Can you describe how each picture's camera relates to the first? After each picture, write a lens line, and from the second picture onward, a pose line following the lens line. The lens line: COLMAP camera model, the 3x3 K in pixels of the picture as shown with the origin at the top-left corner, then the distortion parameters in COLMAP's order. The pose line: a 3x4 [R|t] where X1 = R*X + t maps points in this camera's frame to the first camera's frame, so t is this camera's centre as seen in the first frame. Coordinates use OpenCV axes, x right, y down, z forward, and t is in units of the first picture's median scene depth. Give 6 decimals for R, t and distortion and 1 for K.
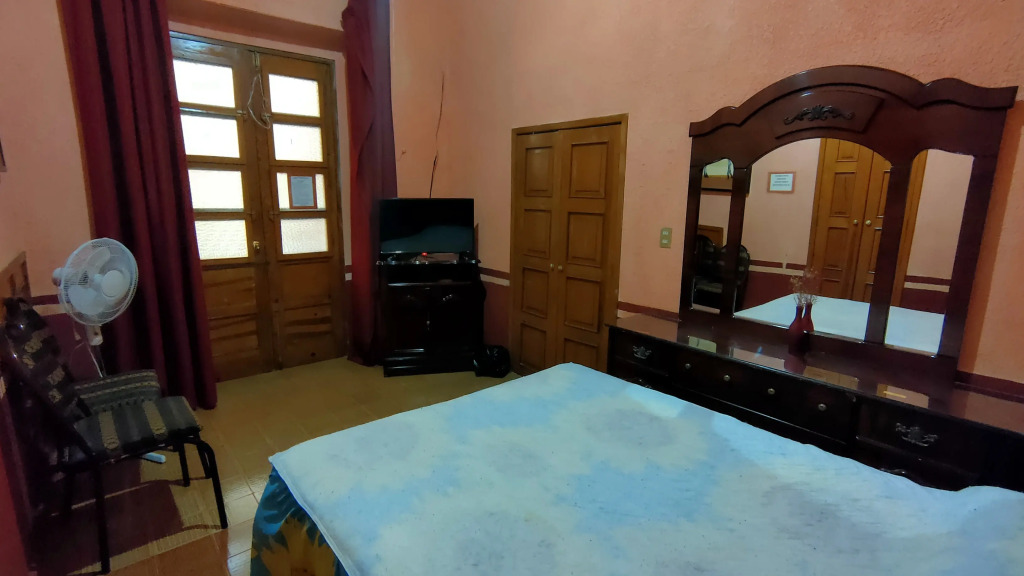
lens RADIAL K [[492.6, 0, 507.9], [0, 492.6, 283.9], [0, 0, 1]] dist [0.003529, 0.000580]
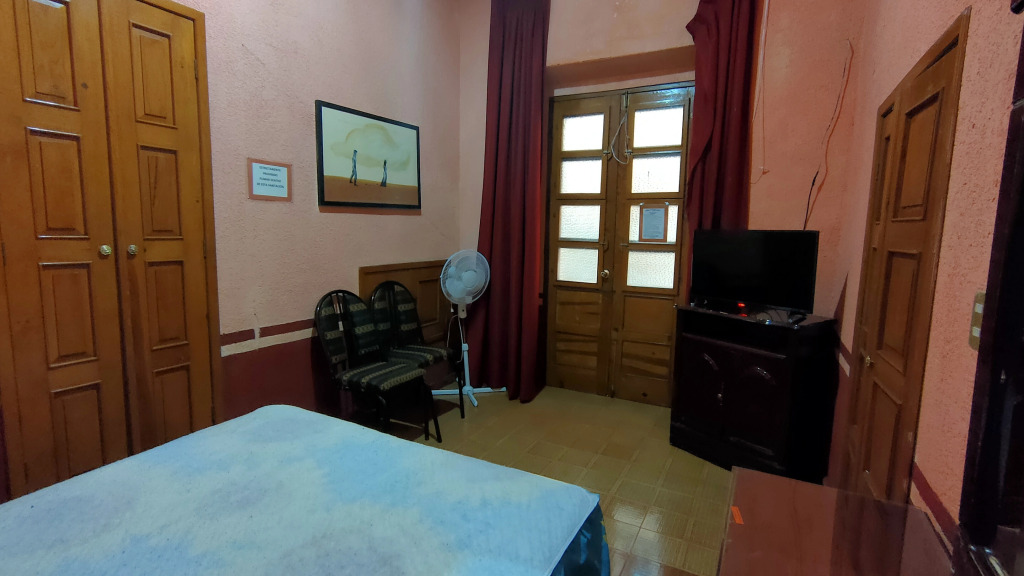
lens RADIAL K [[492.6, 0, 507.9], [0, 492.6, 283.9], [0, 0, 1]] dist [0.003529, 0.000580]
pose [[0.369553, 0.110030, -0.922672, 0.403684], [-0.180814, 0.982499, 0.044744, -0.067430], [0.911448, 0.150297, 0.382980, 0.410858]]
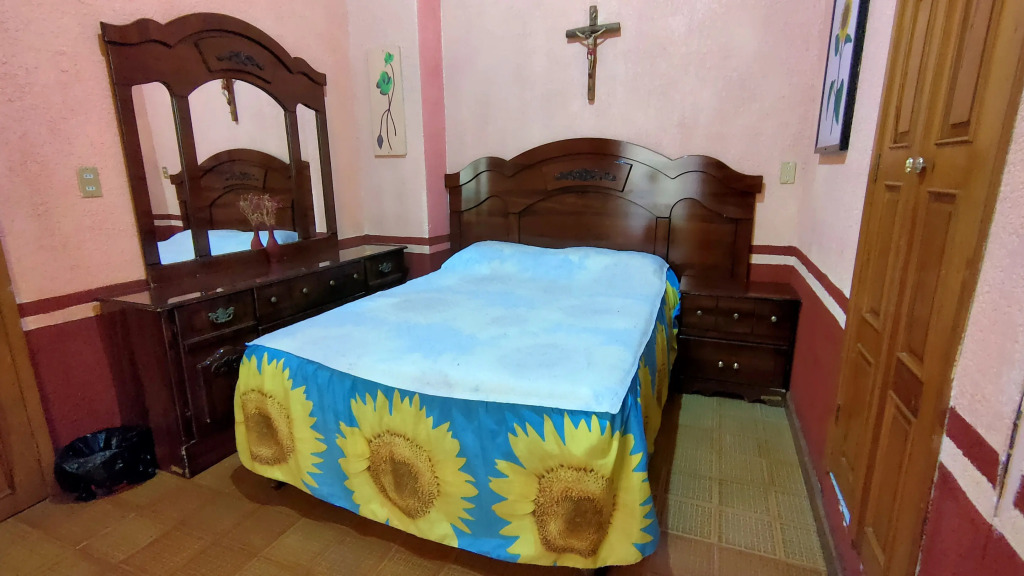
lens RADIAL K [[492.6, 0, 507.9], [0, 492.6, 283.9], [0, 0, 1]] dist [0.003529, 0.000580]
pose [[-0.449017, -0.214282, 0.867448, -0.438509], [0.169261, 0.932842, 0.318050, -0.061062], [-0.877345, 0.289635, -0.382593, 0.582472]]
